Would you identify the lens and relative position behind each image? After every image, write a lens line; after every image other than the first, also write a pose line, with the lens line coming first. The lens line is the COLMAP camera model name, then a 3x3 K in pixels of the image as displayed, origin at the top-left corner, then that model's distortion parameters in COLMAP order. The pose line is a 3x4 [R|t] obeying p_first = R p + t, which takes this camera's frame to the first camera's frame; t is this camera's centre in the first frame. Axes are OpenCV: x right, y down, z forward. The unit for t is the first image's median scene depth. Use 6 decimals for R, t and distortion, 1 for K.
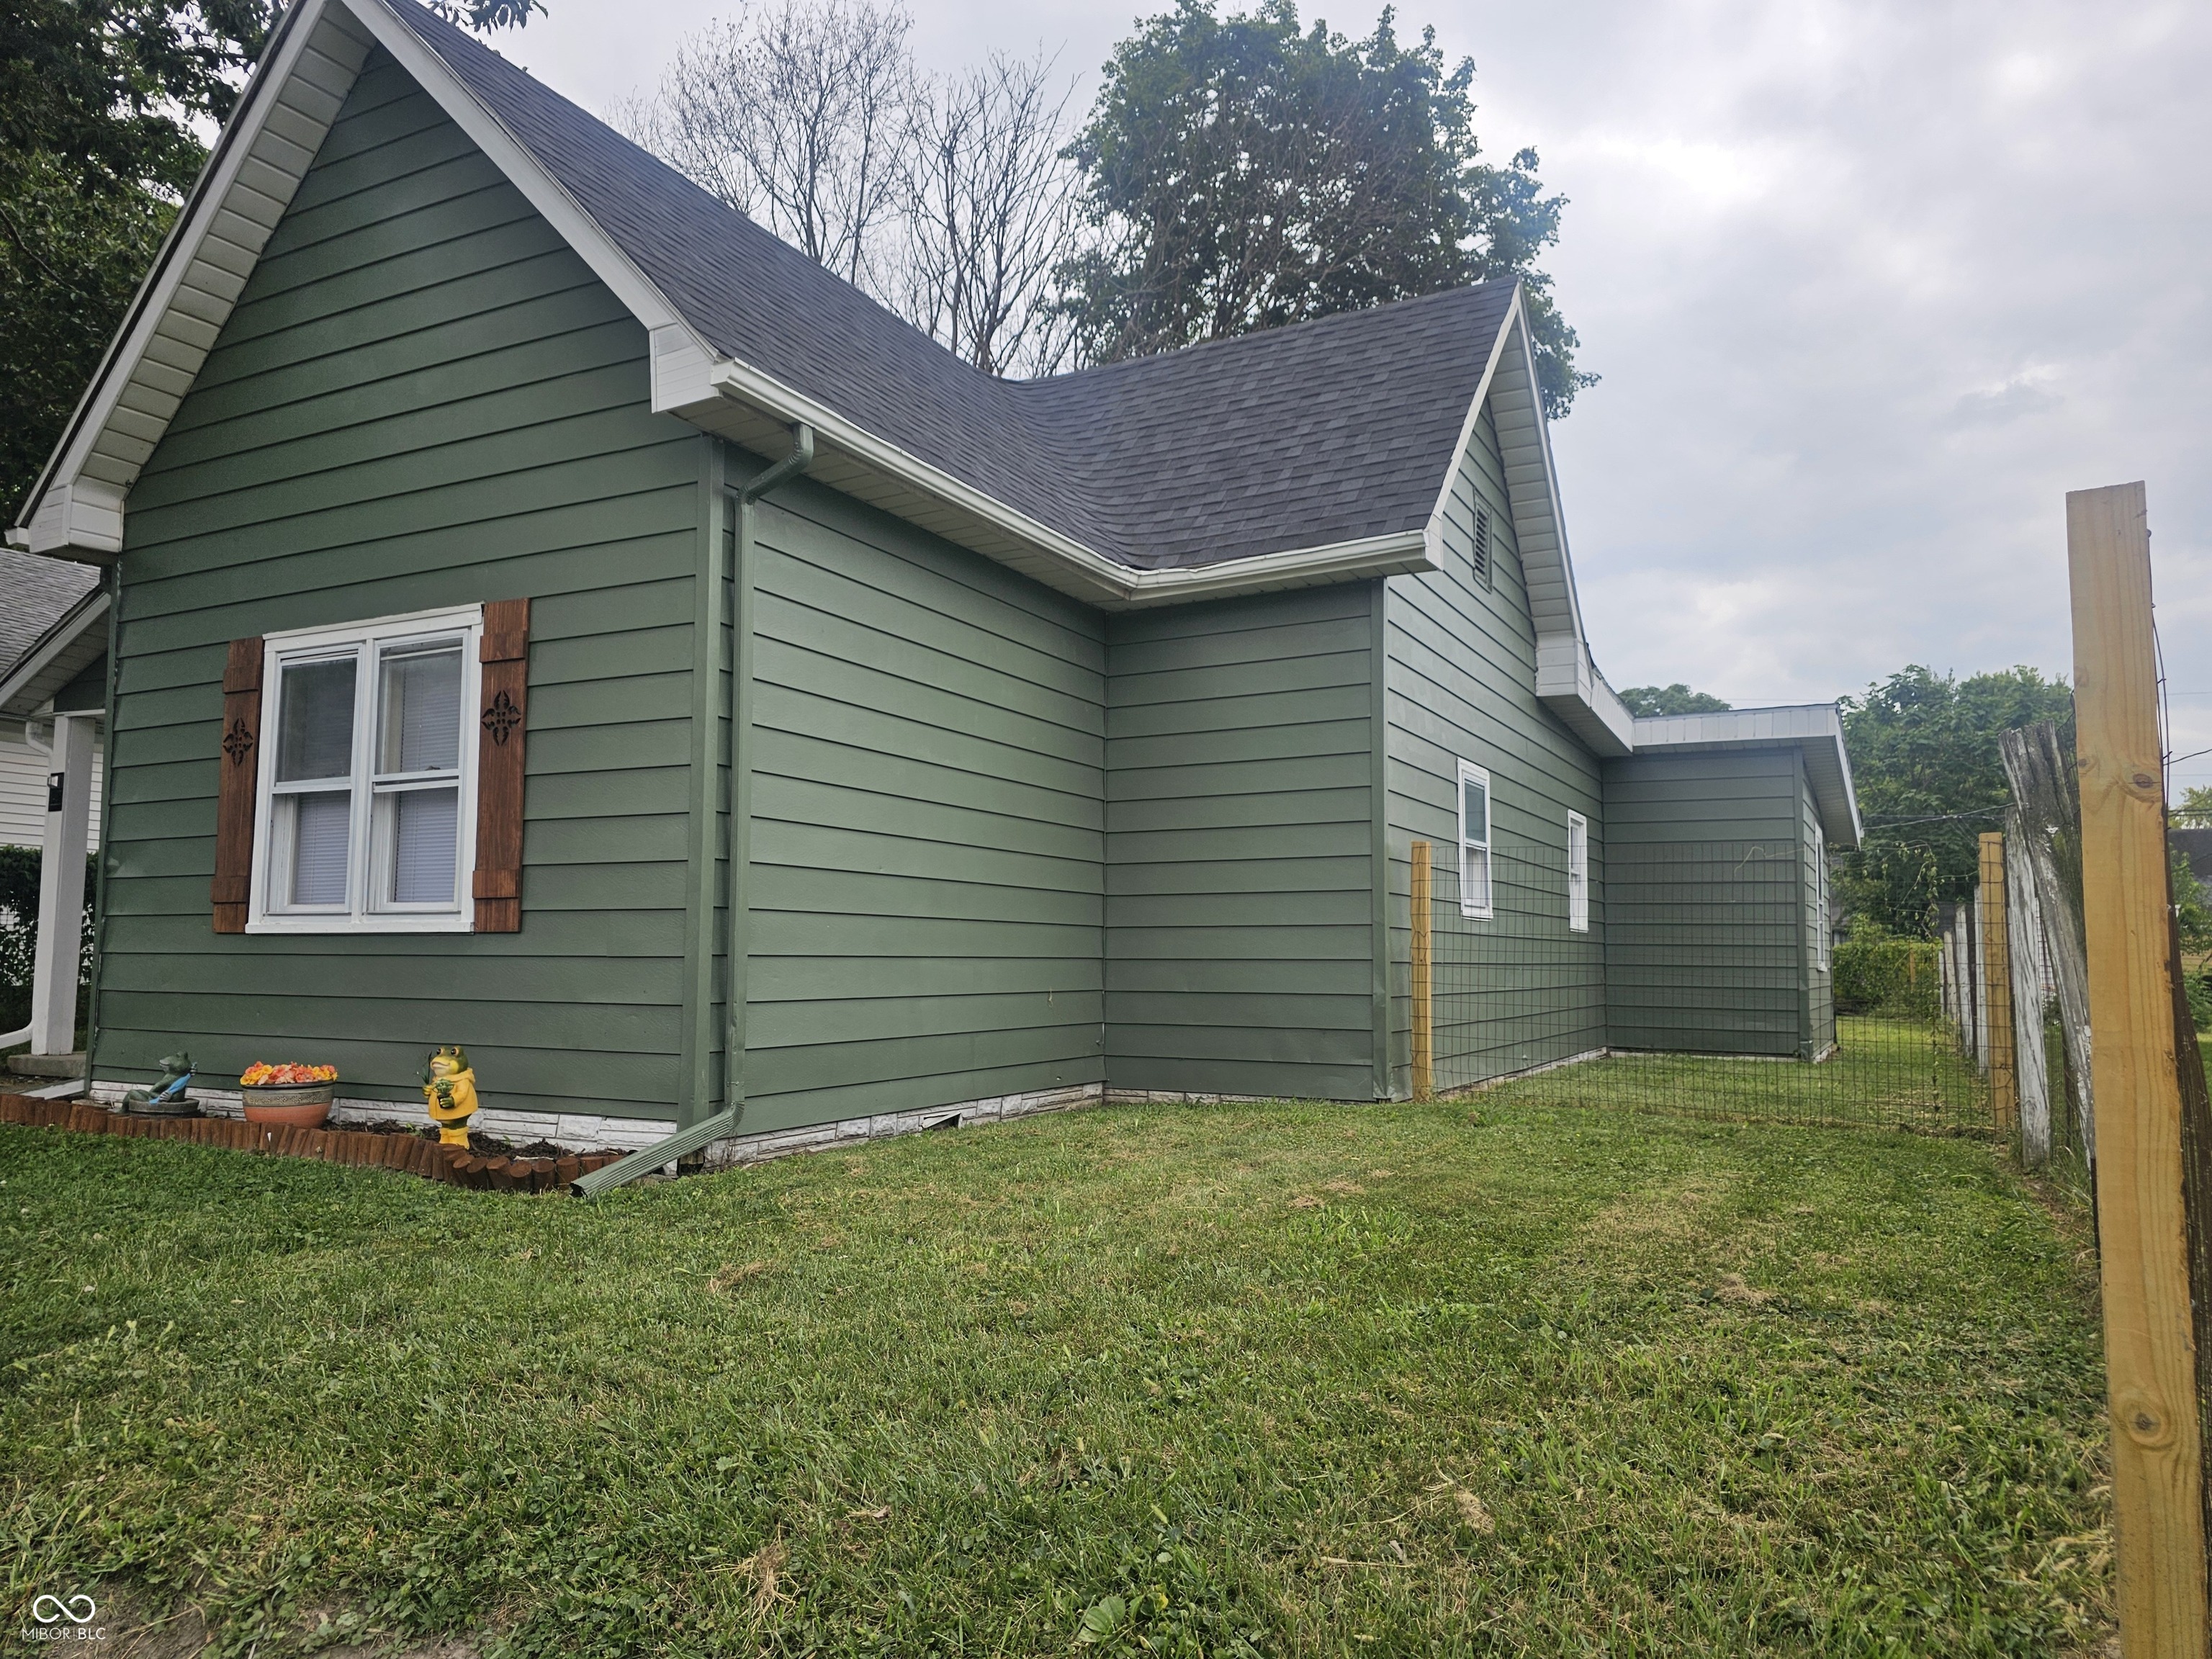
lens RADIAL K [[1509.2, 0, 1106.0], [0, 1509.2, 829.5], [0, 0, 1]] dist [0.012769, 0.000817]
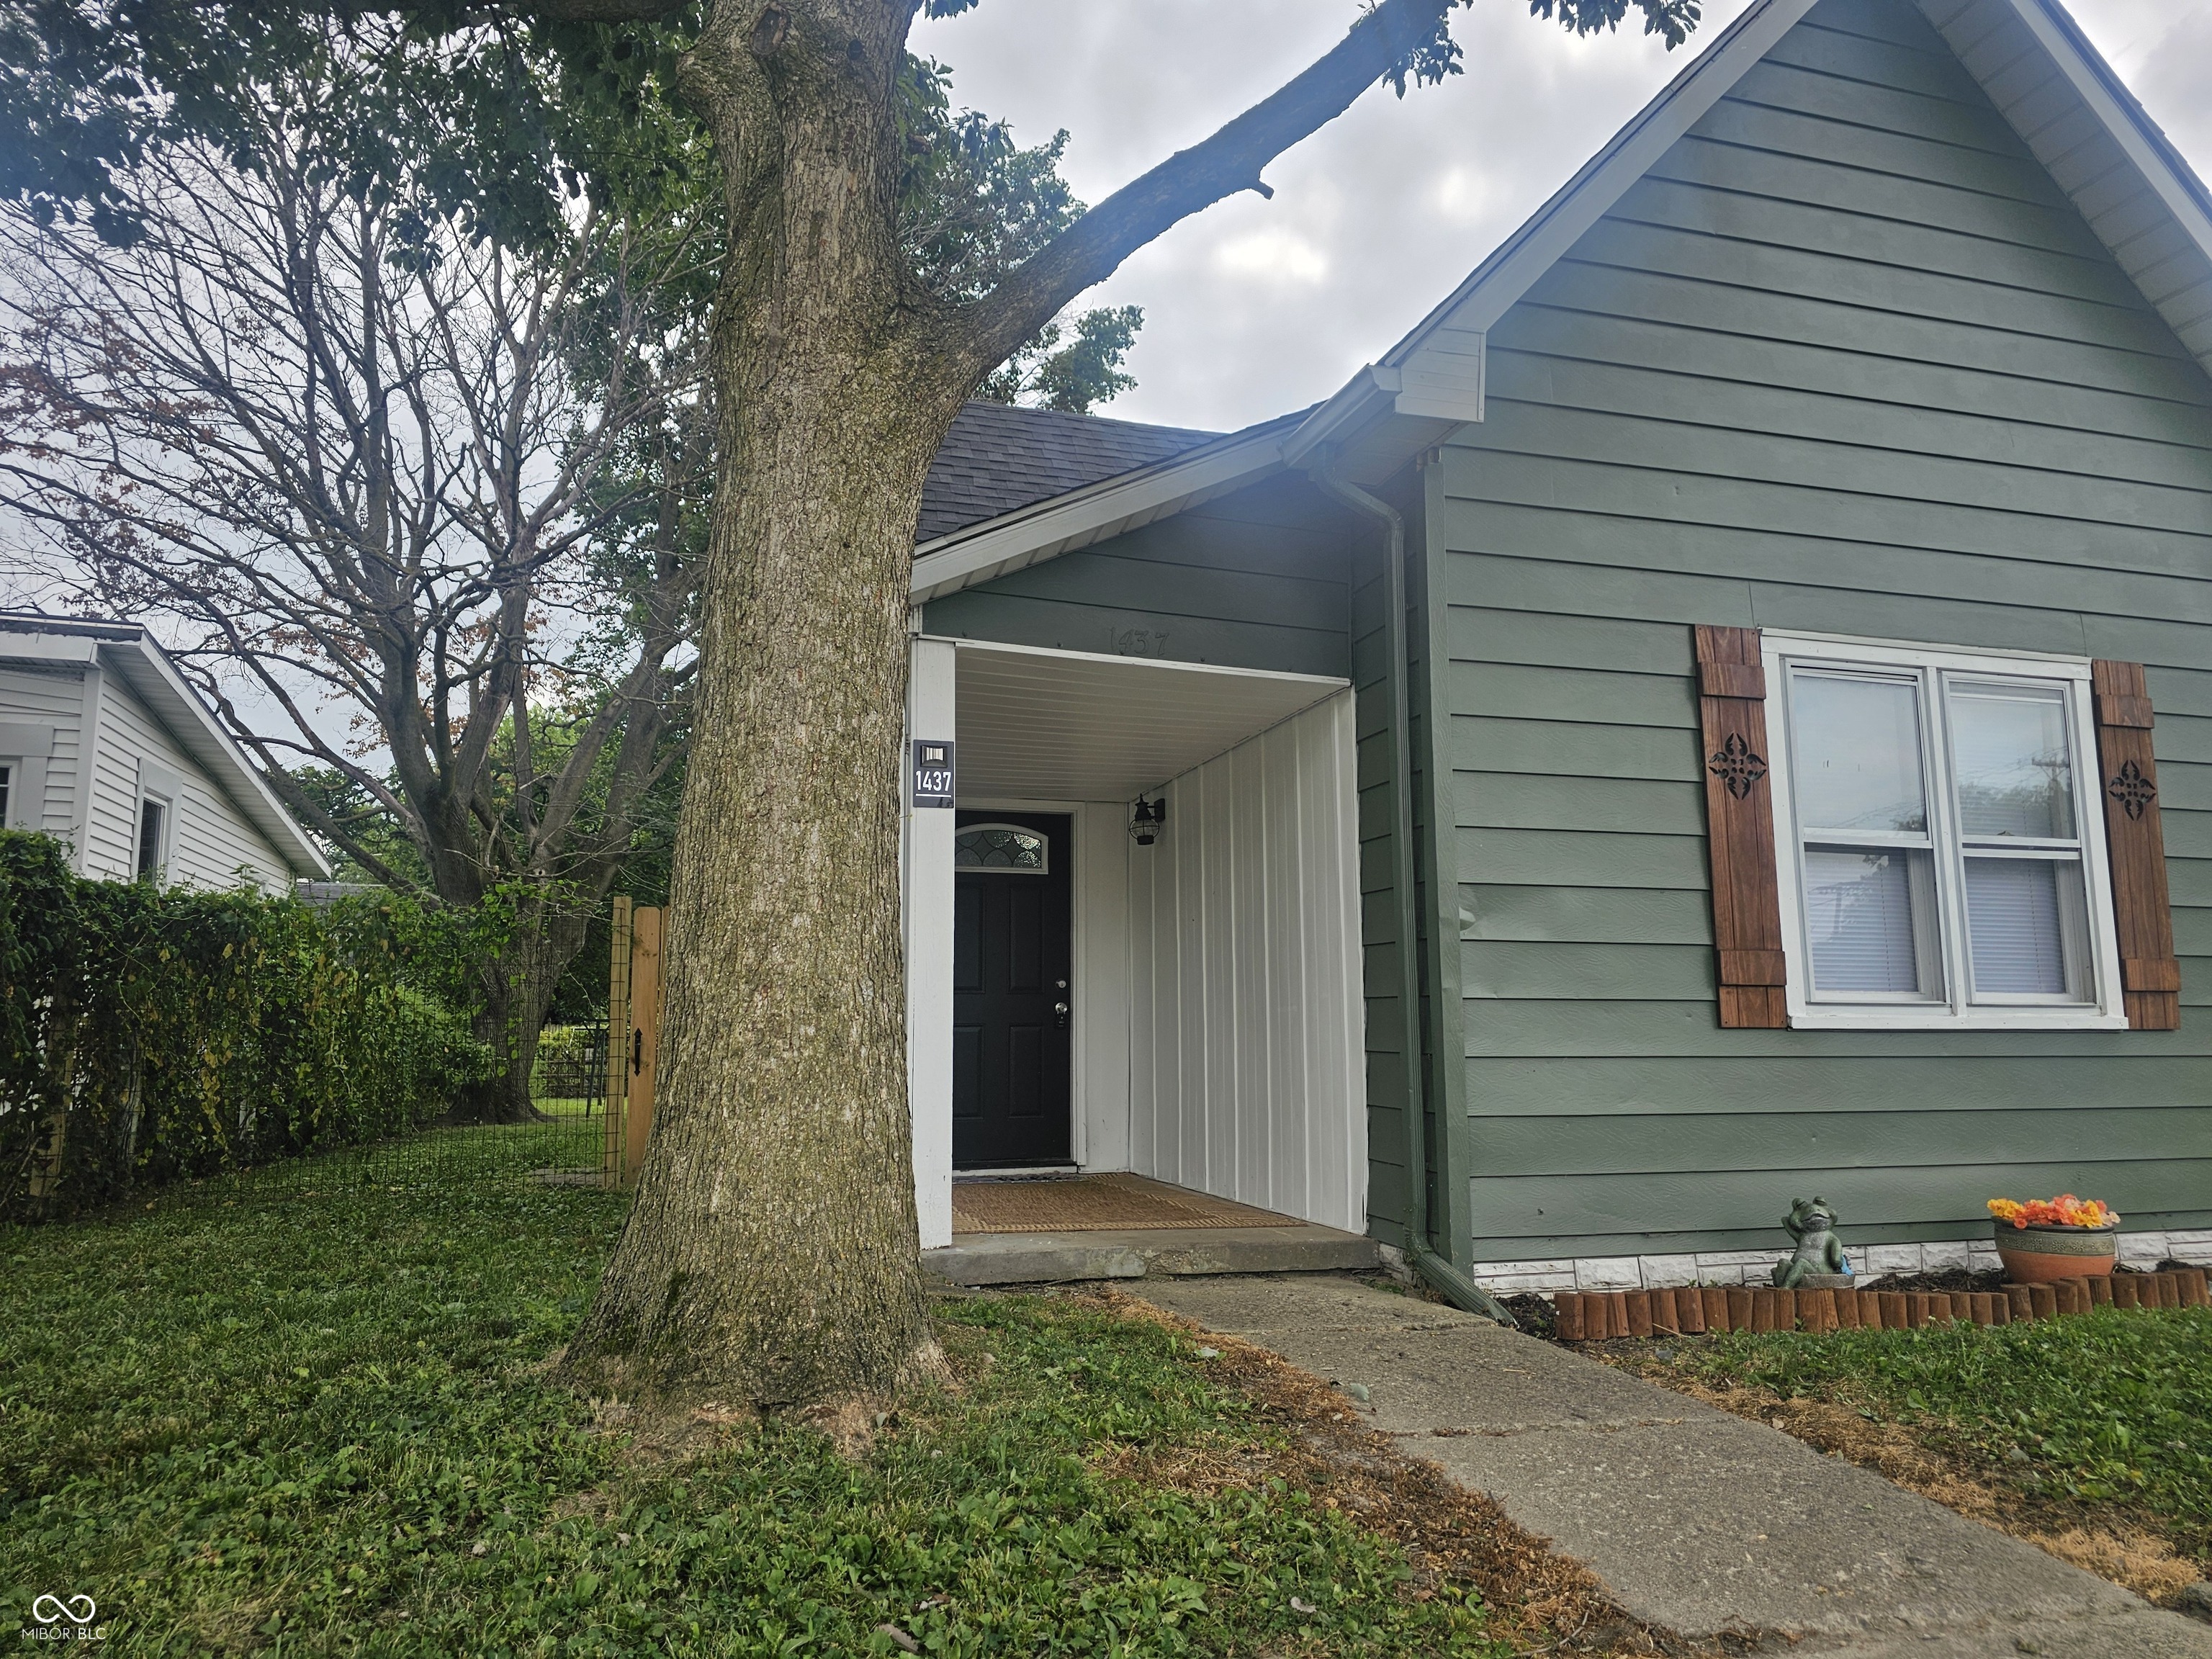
lens RADIAL K [[1509.2, 0, 1106.0], [0, 1509.2, 829.5], [0, 0, 1]] dist [0.012769, 0.000817]
pose [[0.720146, 0.092385, 0.687644, -1.430666], [-0.052439, 0.995508, -0.078828, 0.051682], [-0.691838, 0.020708, 0.721756, 0.755766]]
